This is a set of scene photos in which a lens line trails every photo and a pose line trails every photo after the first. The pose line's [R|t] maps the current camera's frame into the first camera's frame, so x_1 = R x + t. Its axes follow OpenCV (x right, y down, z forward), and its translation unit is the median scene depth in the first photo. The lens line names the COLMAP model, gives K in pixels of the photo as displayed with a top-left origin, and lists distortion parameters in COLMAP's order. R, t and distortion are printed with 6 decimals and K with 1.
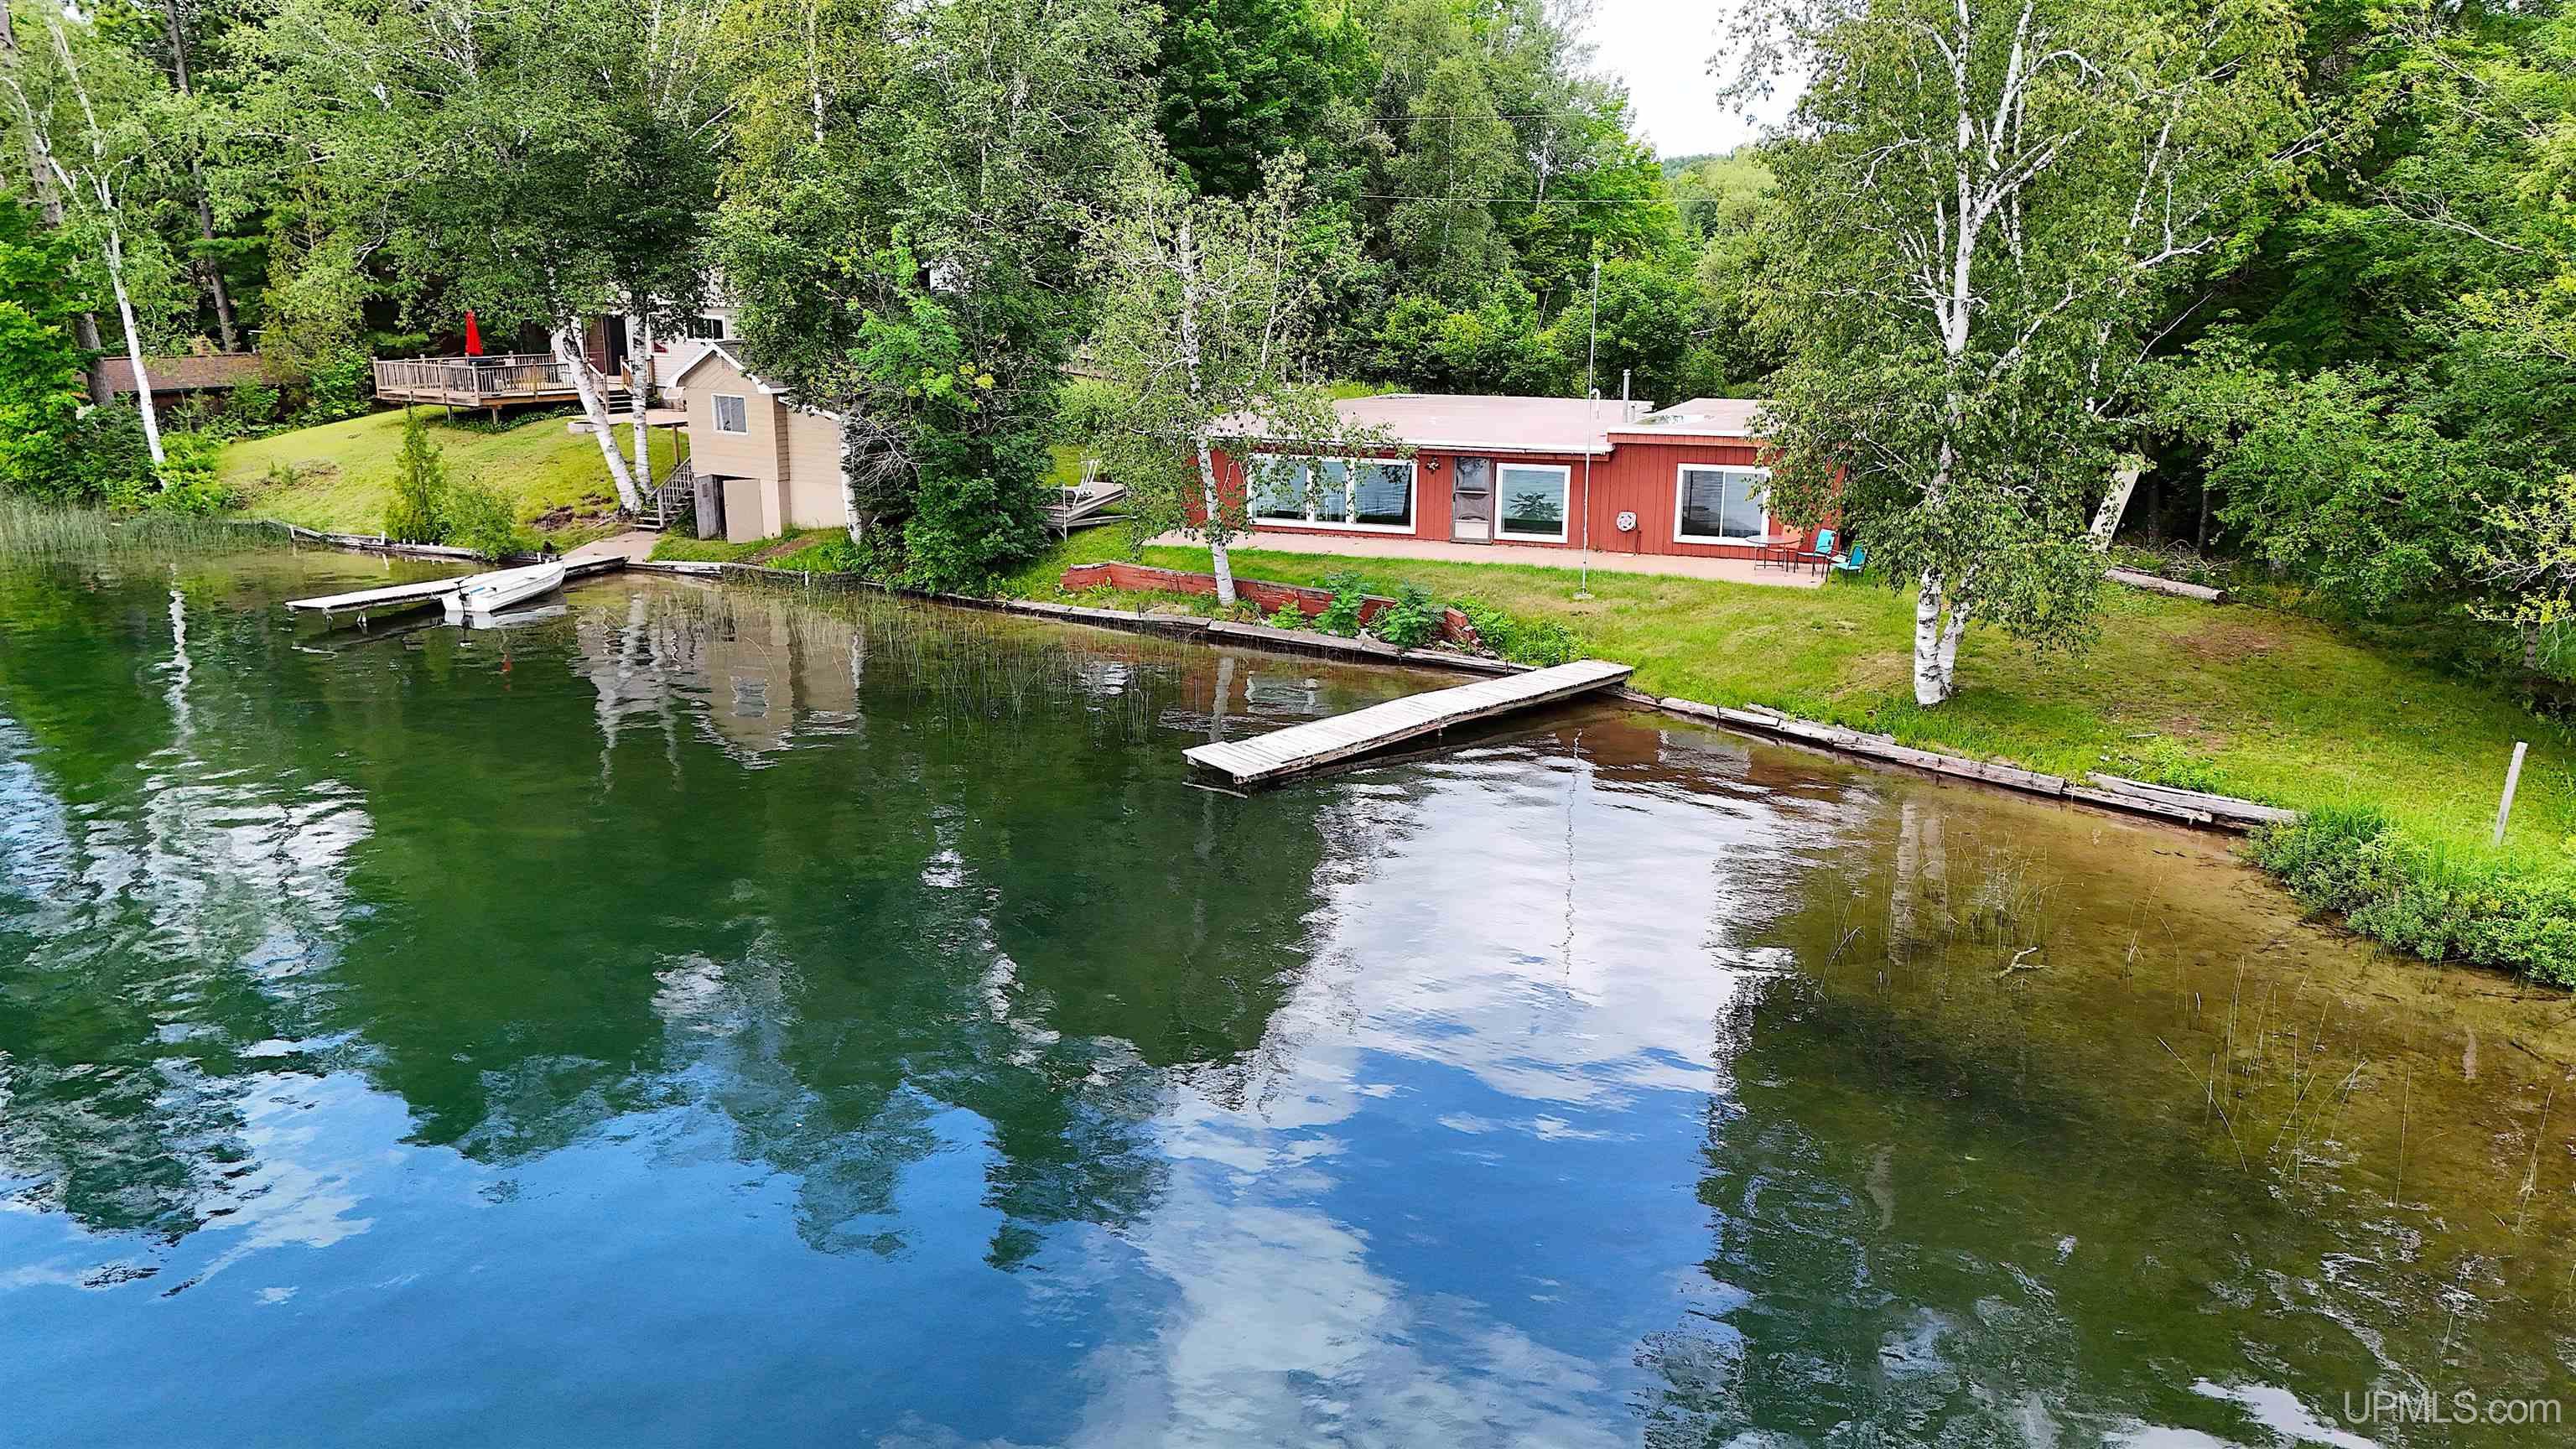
lens RADIAL K [[1809.8, 0, 1282.5], [0, 1809.8, 730.3], [0, 0, 1]] dist [0.020853, -0.023498]
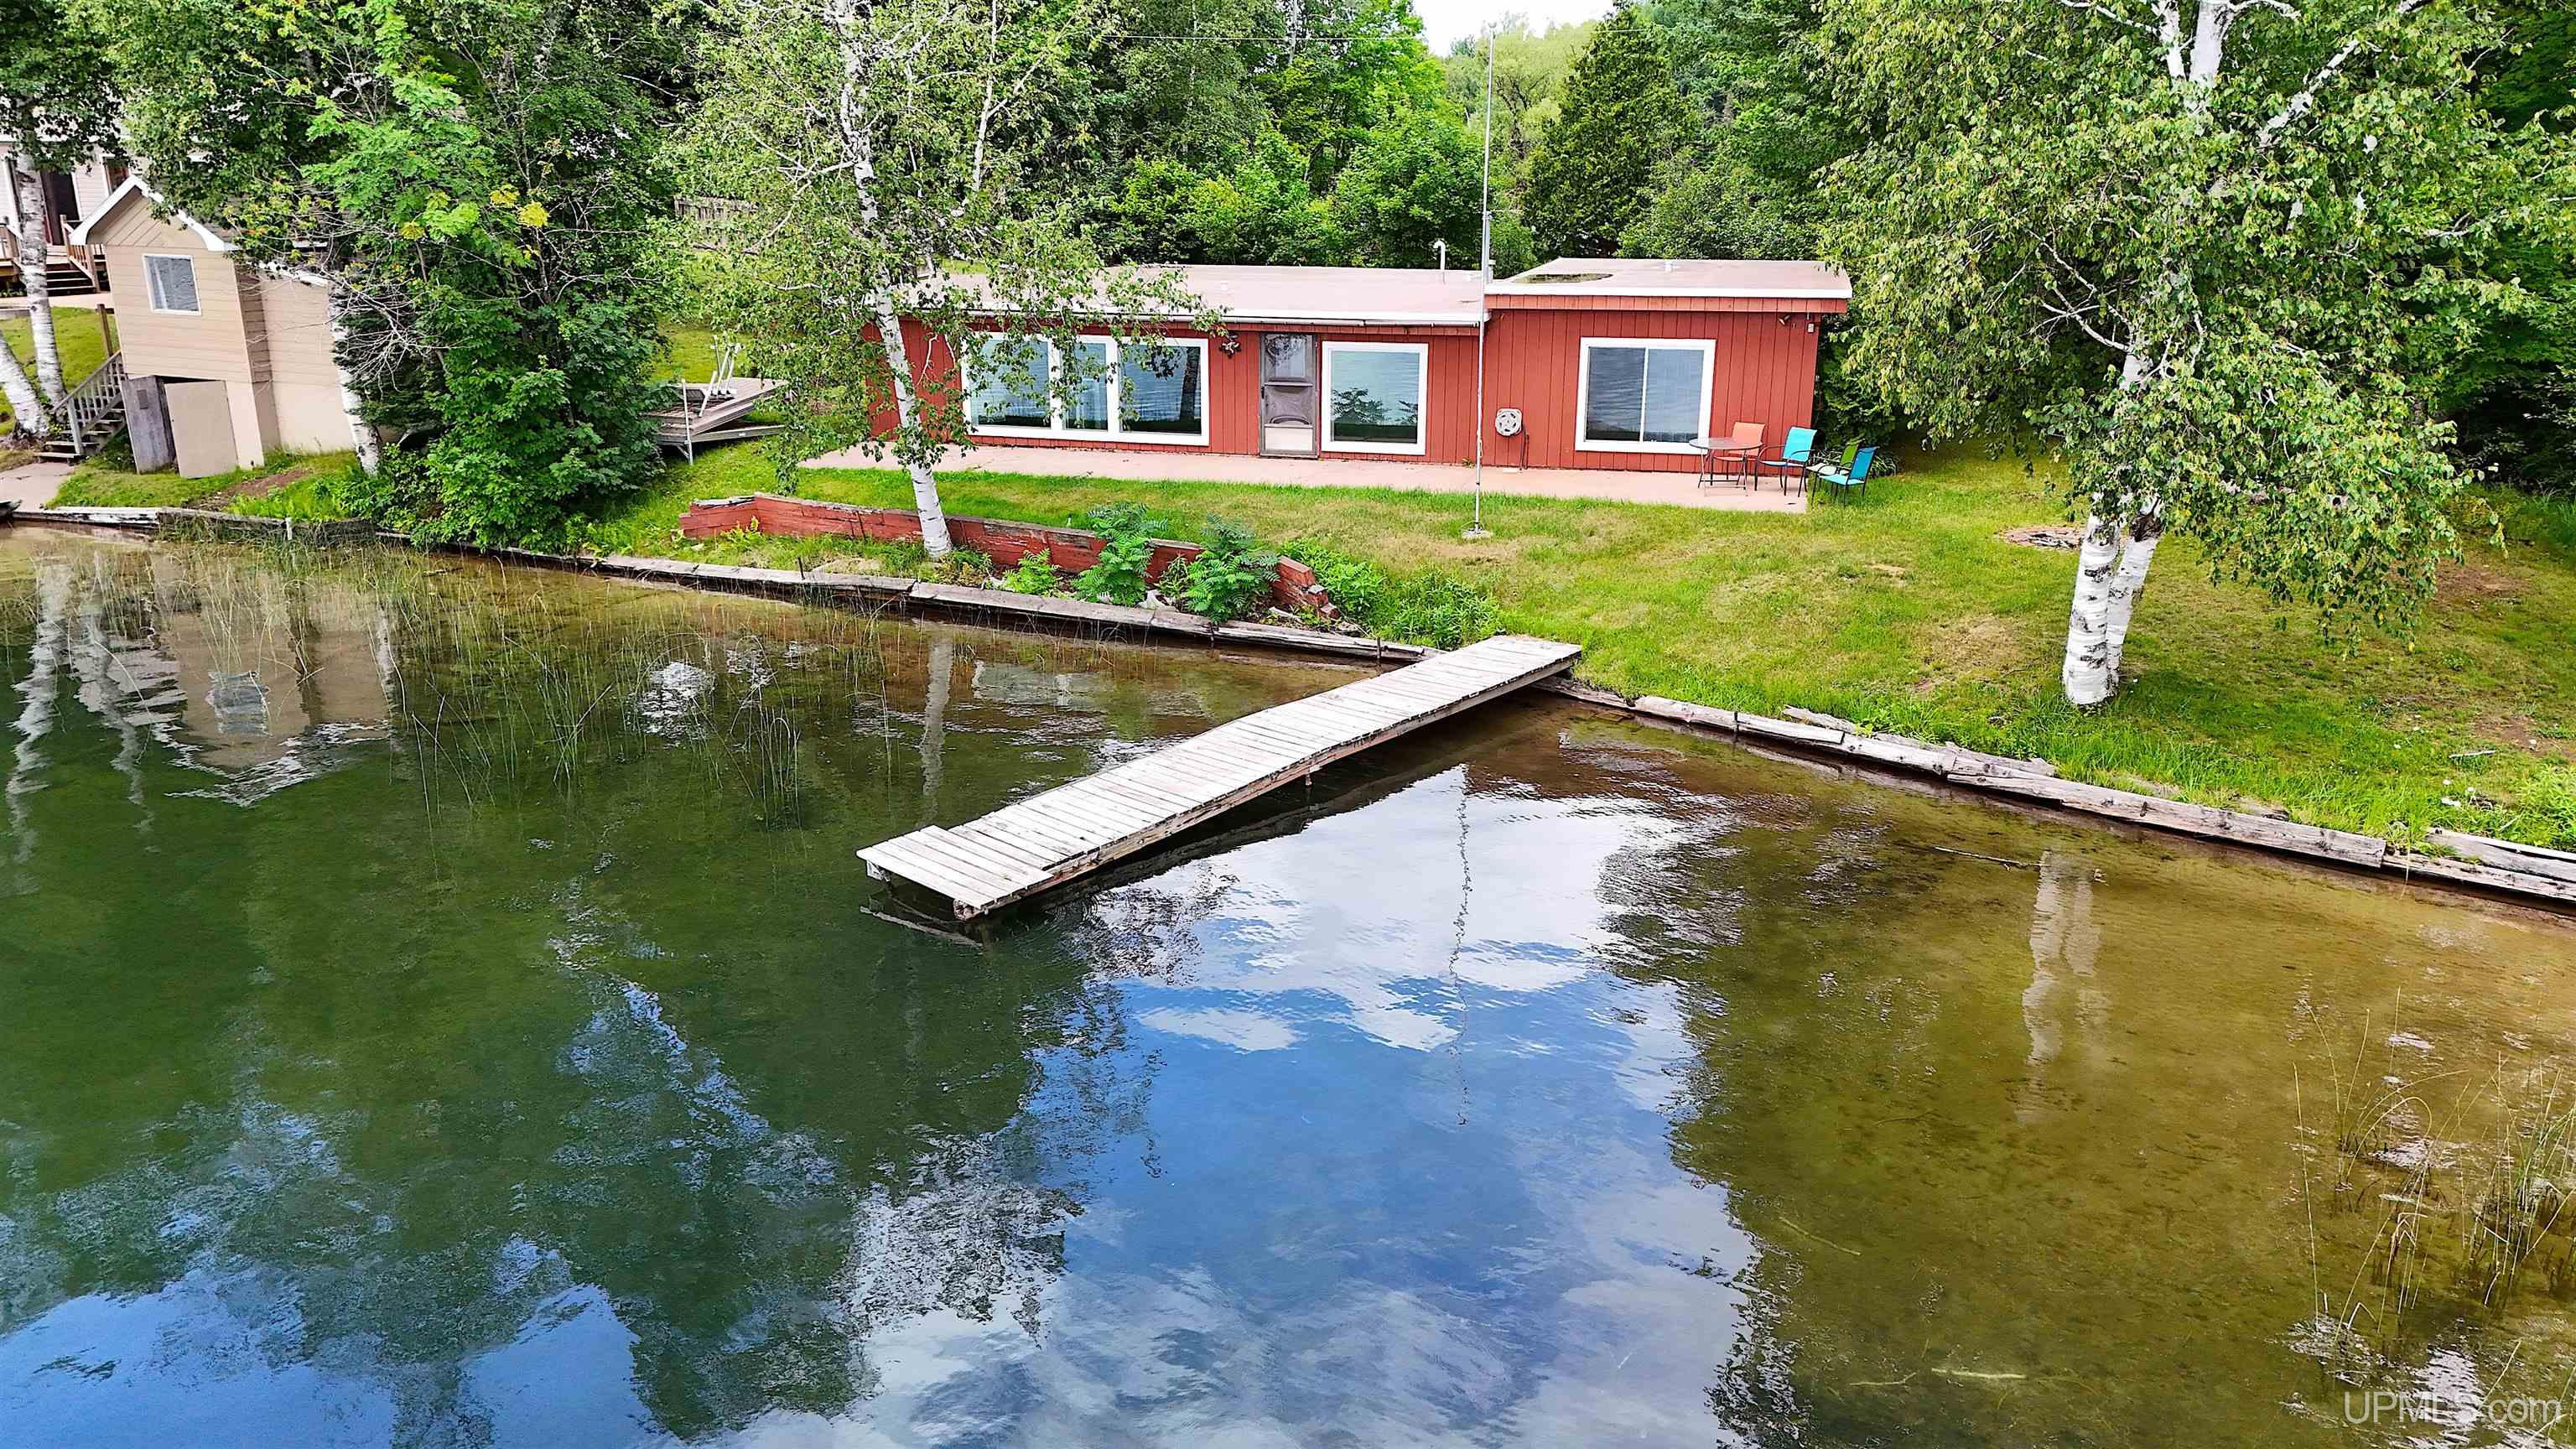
lens RADIAL K [[1809.8, 0, 1294.1], [0, 1809.8, 728.3], [0, 0, 1]] dist [0.020853, -0.023498]
pose [[0.987571, -0.041625, 0.151564, -0.004915], [0.034699, 0.998241, 0.048063, -0.033971], [-0.153298, -0.042206, 0.987278, 0.320374]]
